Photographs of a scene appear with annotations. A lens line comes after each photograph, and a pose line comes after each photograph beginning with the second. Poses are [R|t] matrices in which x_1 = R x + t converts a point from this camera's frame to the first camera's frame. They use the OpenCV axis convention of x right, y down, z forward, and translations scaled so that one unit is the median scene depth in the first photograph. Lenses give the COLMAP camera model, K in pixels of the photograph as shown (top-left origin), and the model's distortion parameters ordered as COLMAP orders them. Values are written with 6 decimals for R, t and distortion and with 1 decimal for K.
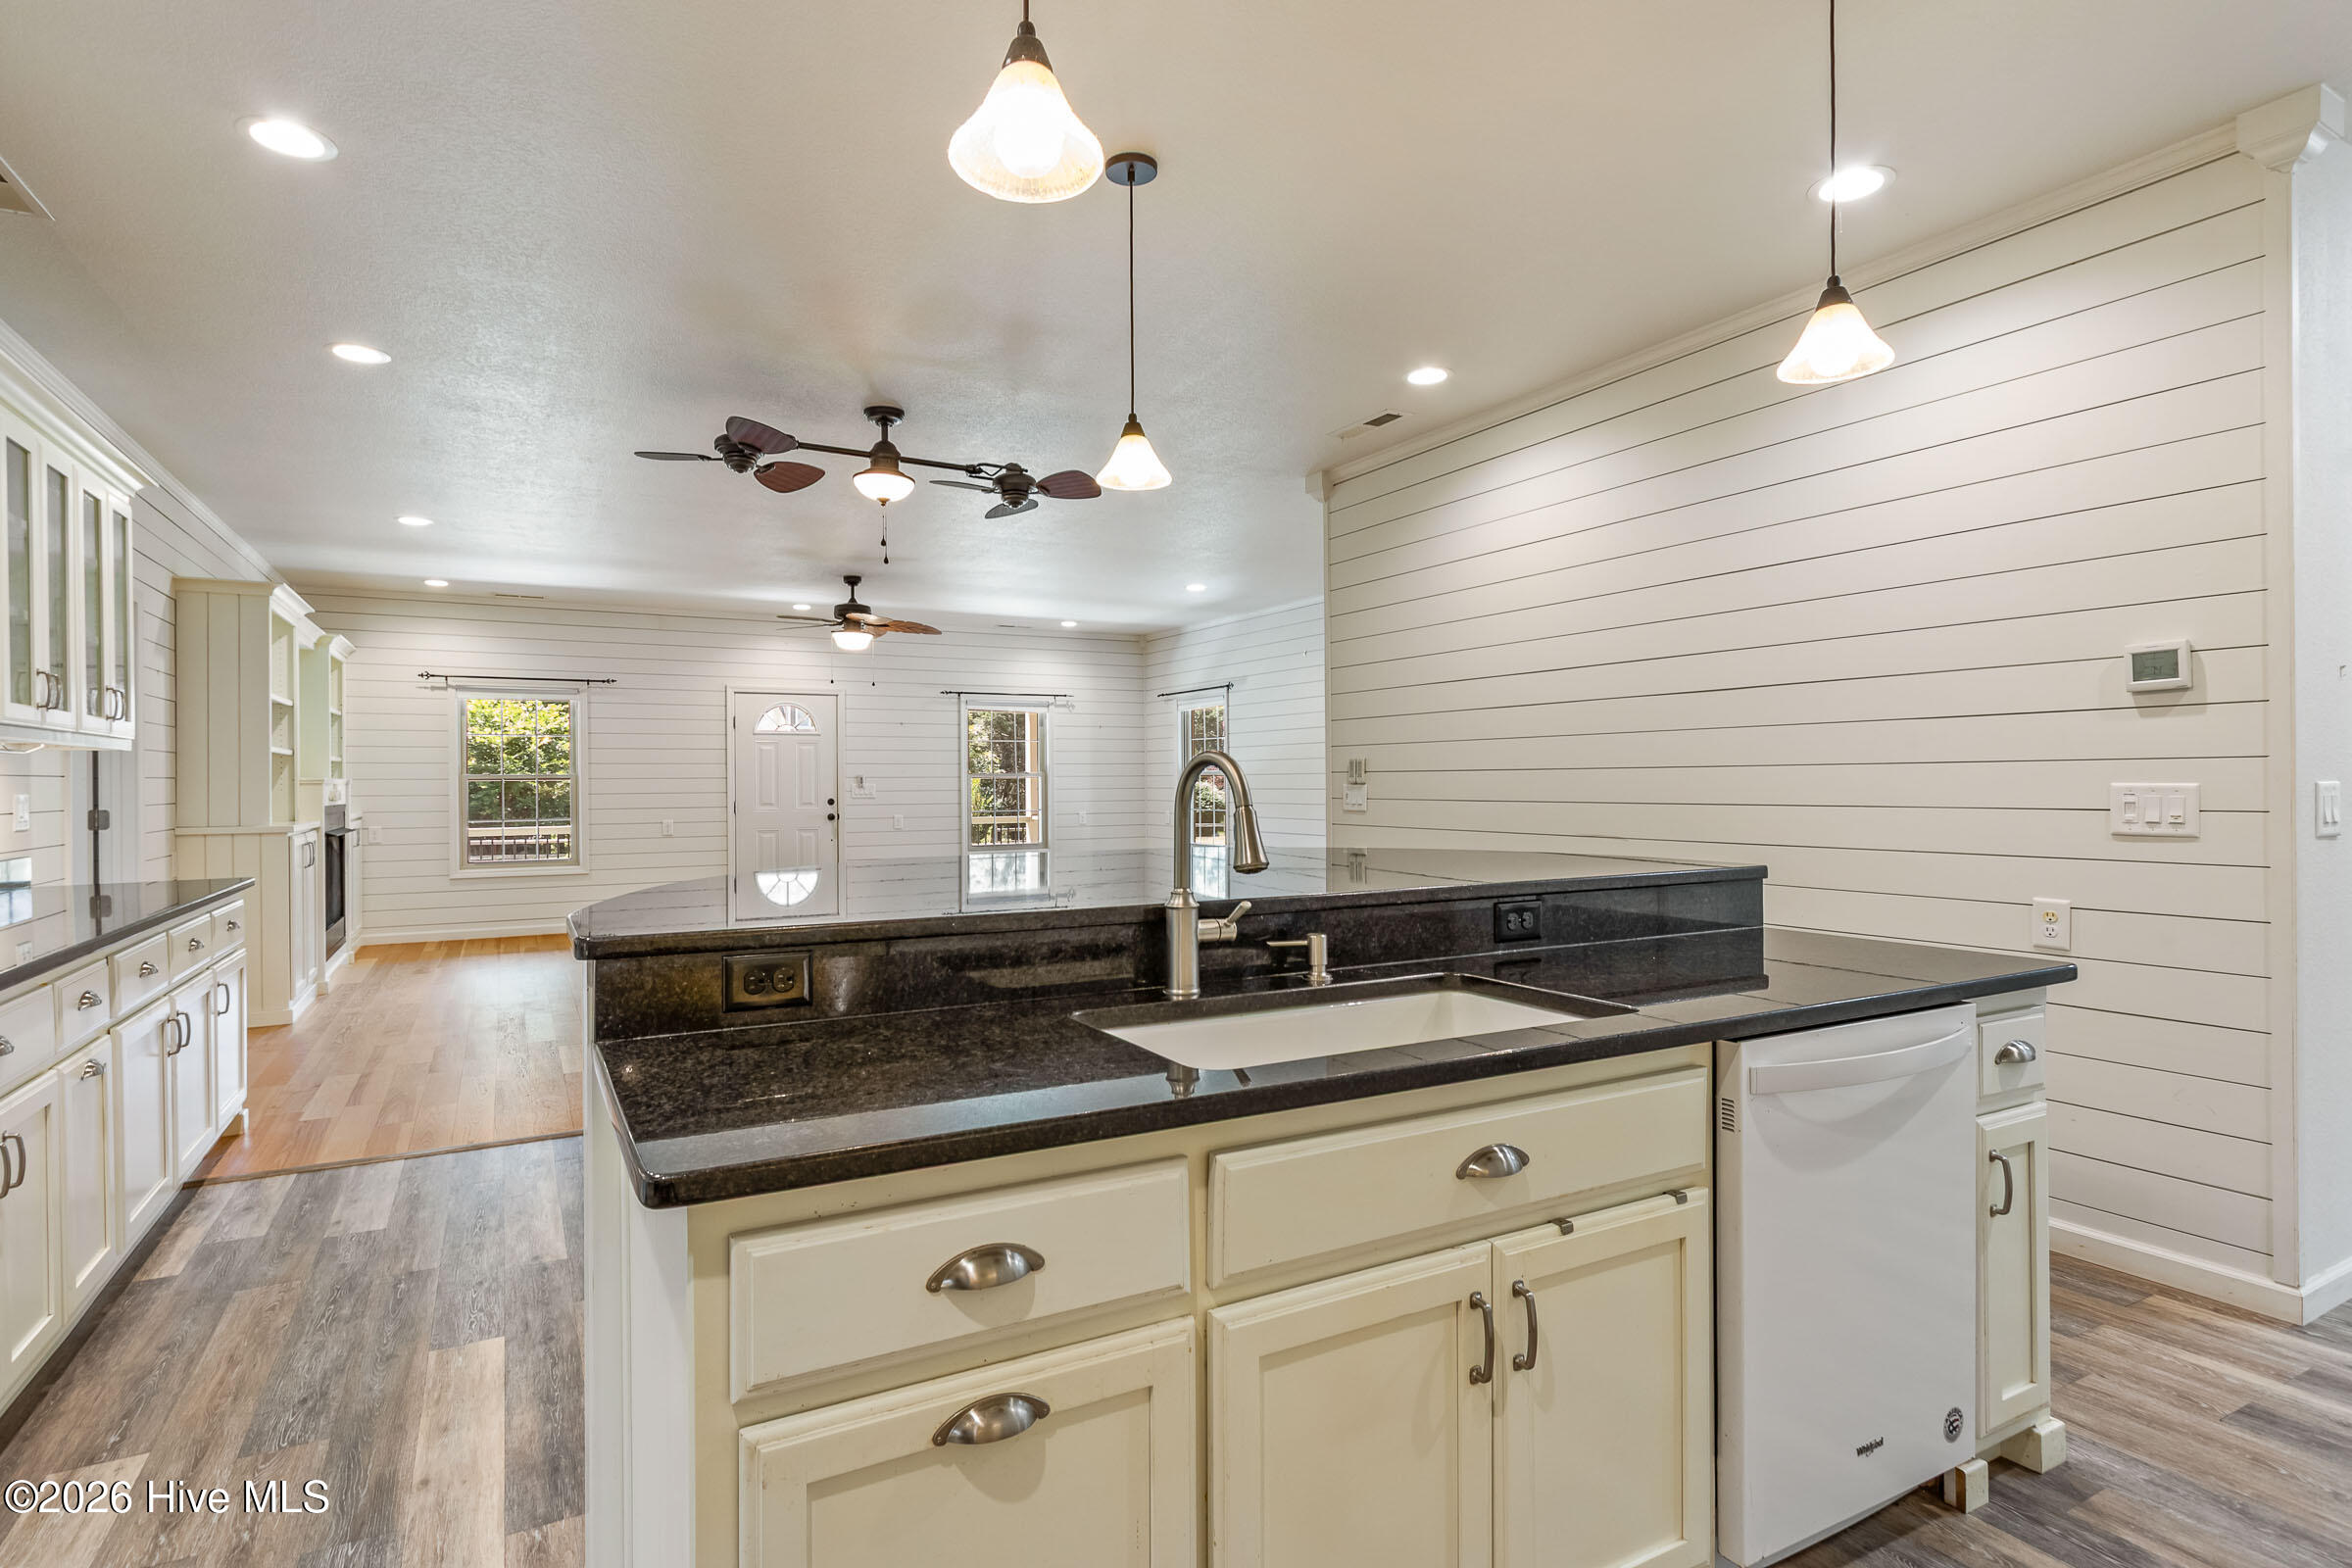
lens RADIAL K [[1185.9, 0, 1129.3], [0, 1185.9, 776.5], [0, 0, 1]] dist [-0.001467, -0.000112]
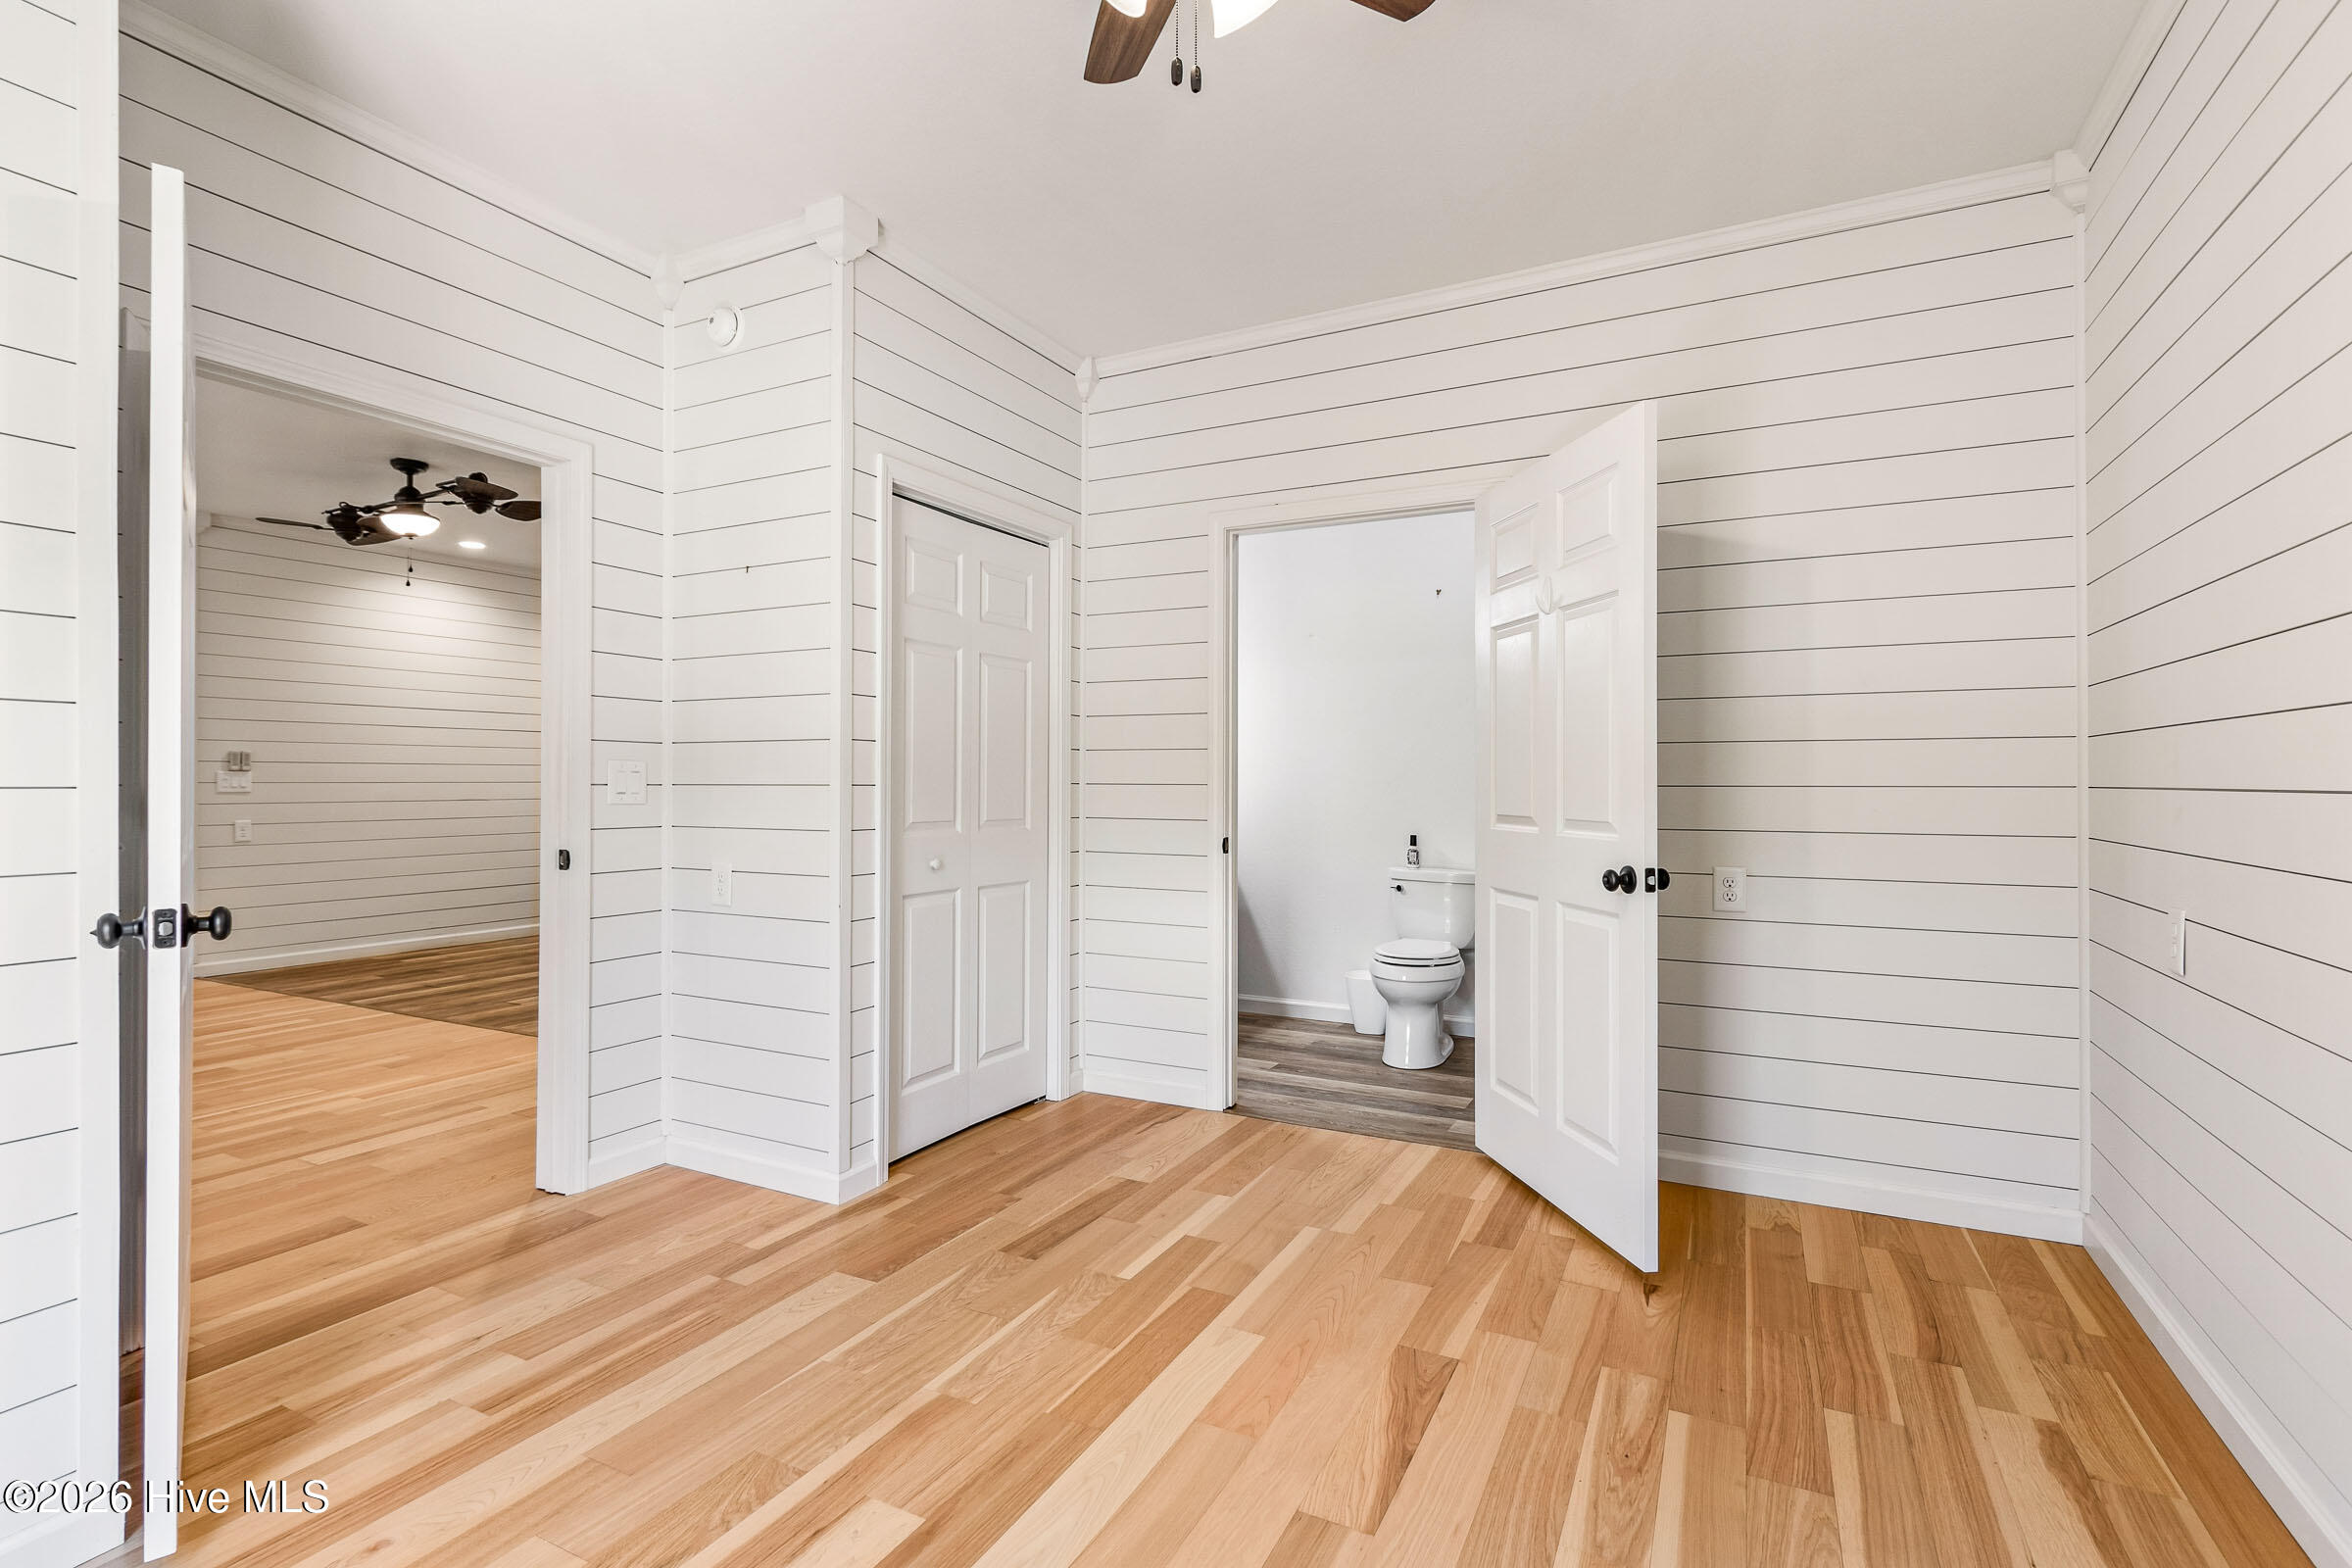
lens RADIAL K [[1112.8, 0, 1153.4], [0, 1112.8, 791.8], [0, 0, 1]] dist [0.007147, -0.001800]
pose [[-0.560281, -0.003753, 0.828294, -1.420945], [0.001082, 0.999986, 0.005264, 0.024616], [-0.828302, 0.003846, -0.560268, 0.895080]]
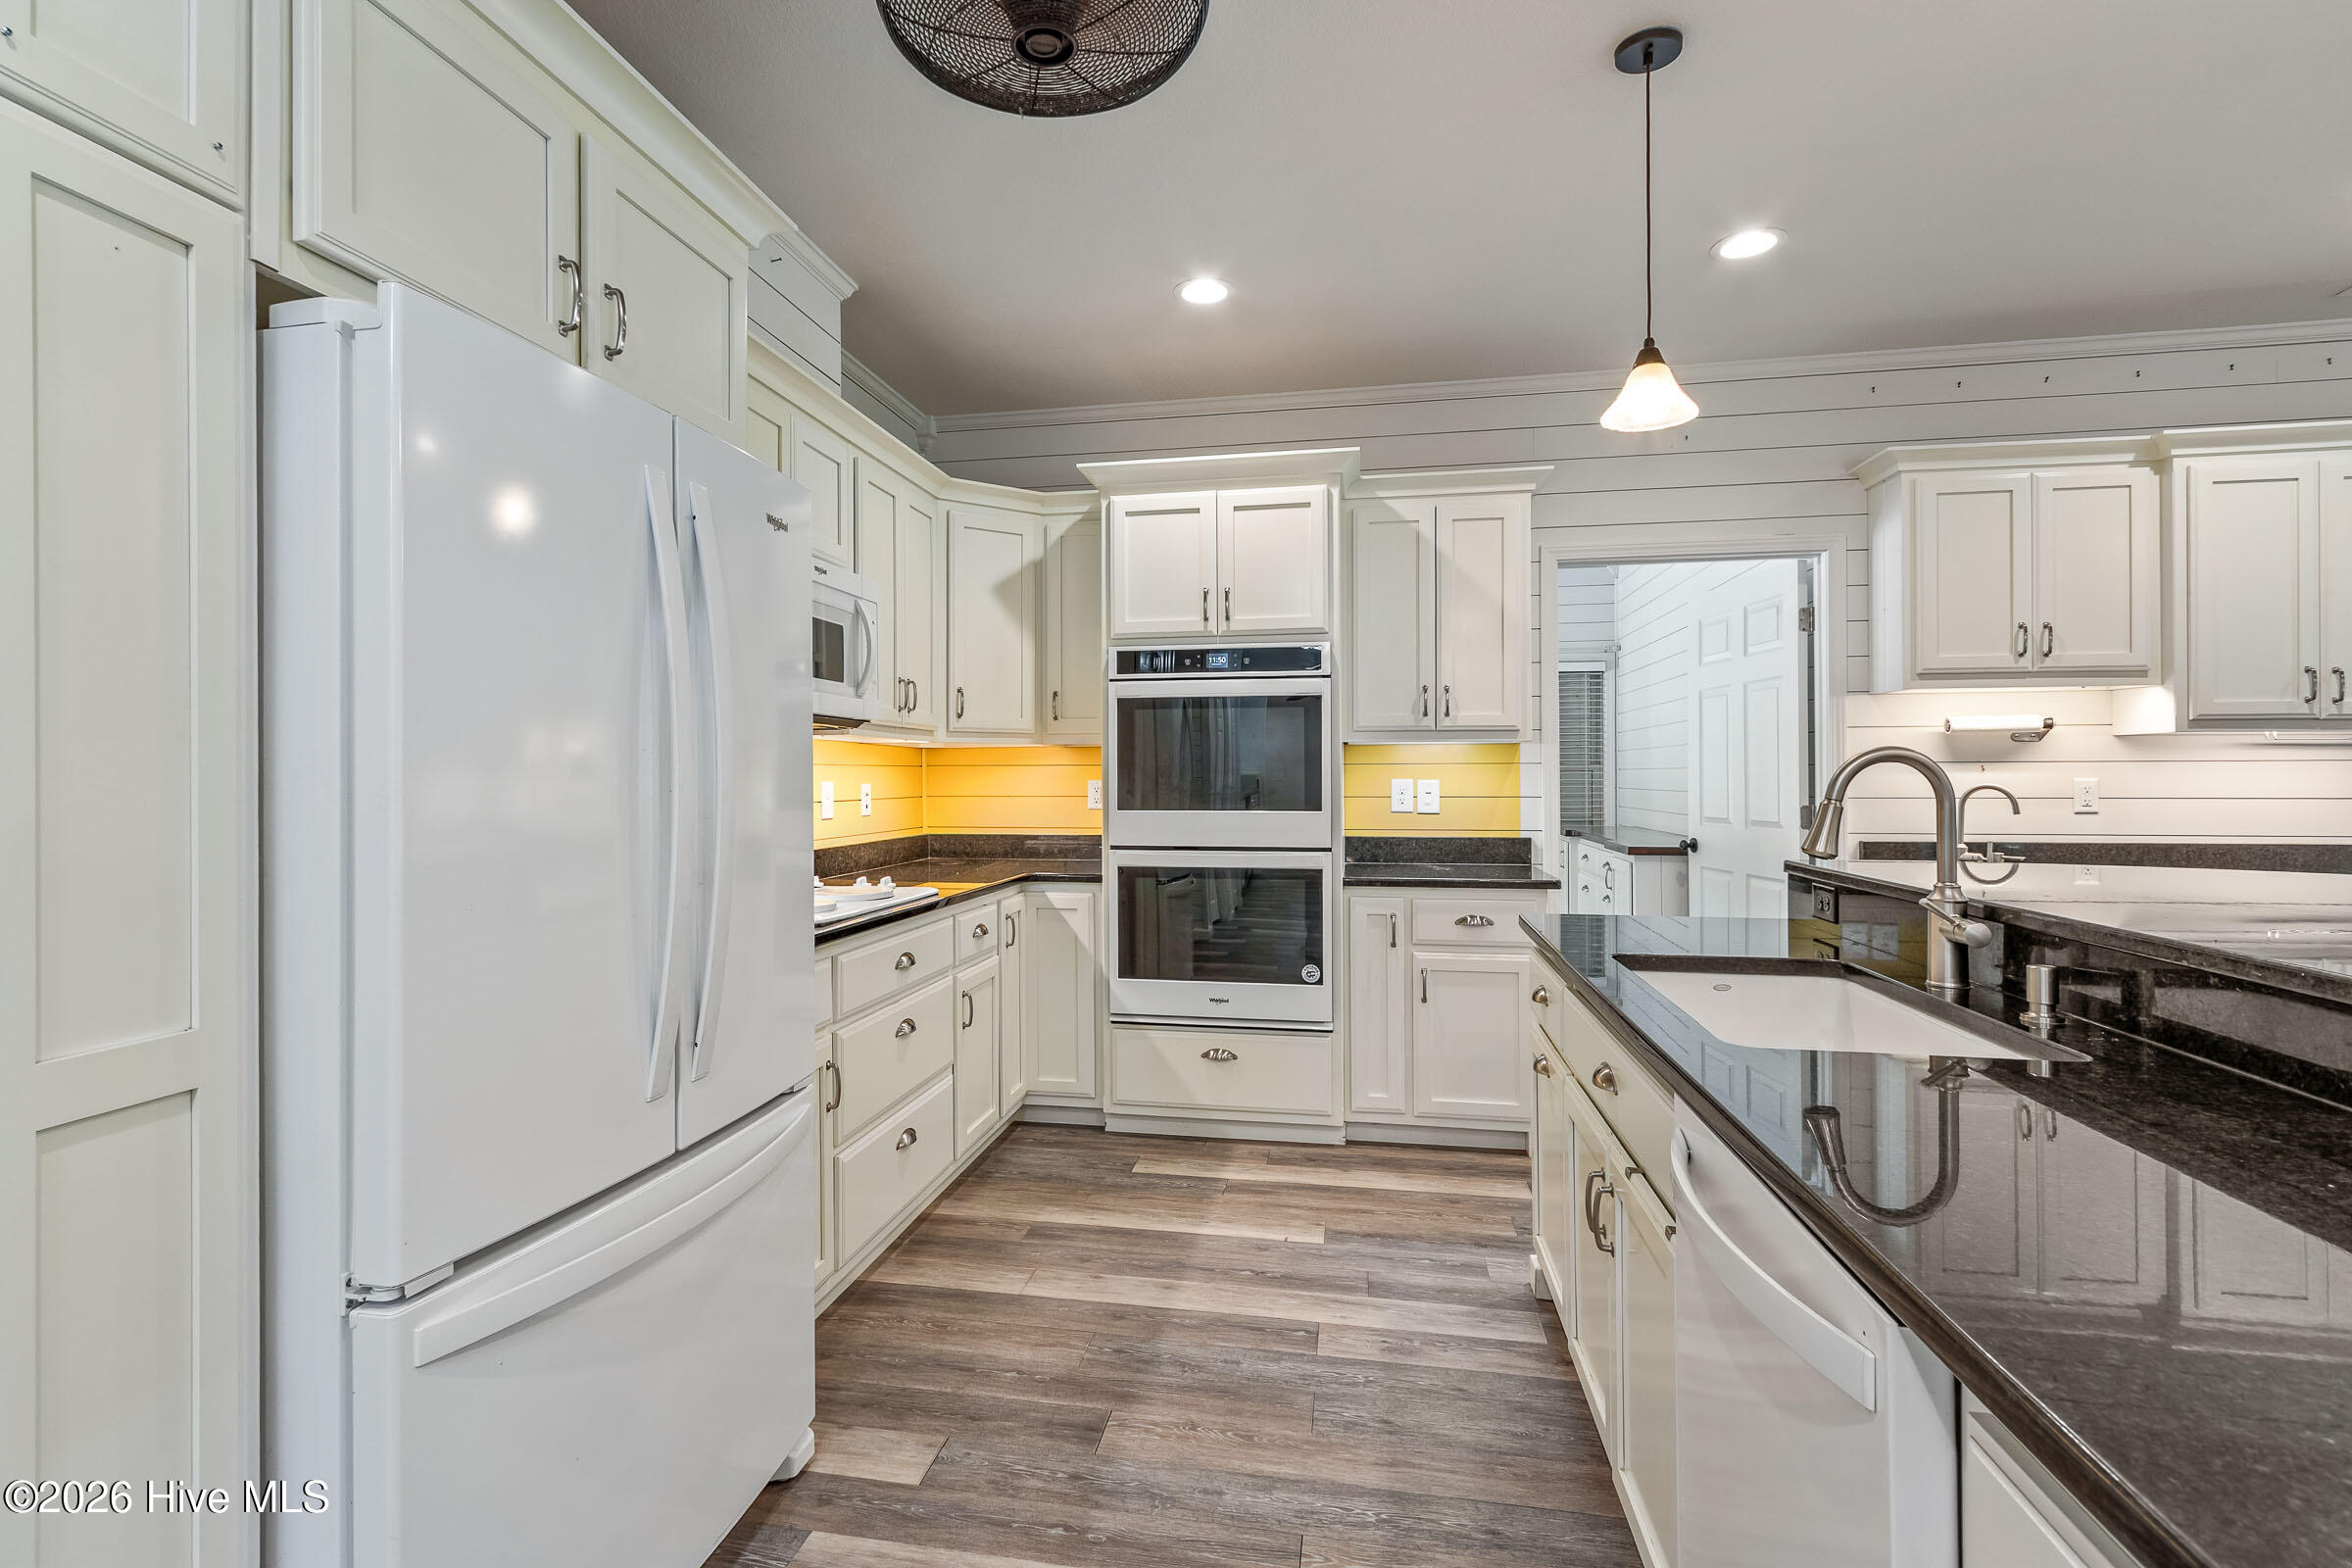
lens RADIAL K [[1112.8, 0, 1126.1], [0, 1112.8, 766.0], [0, 0, 1]] dist [0.007147, -0.001800]
pose [[-0.630739, 0.001285, -0.775994, 0.434644], [0.009107, 0.999942, -0.005747, -0.001737], [0.775942, -0.010692, -0.630714, 0.375505]]
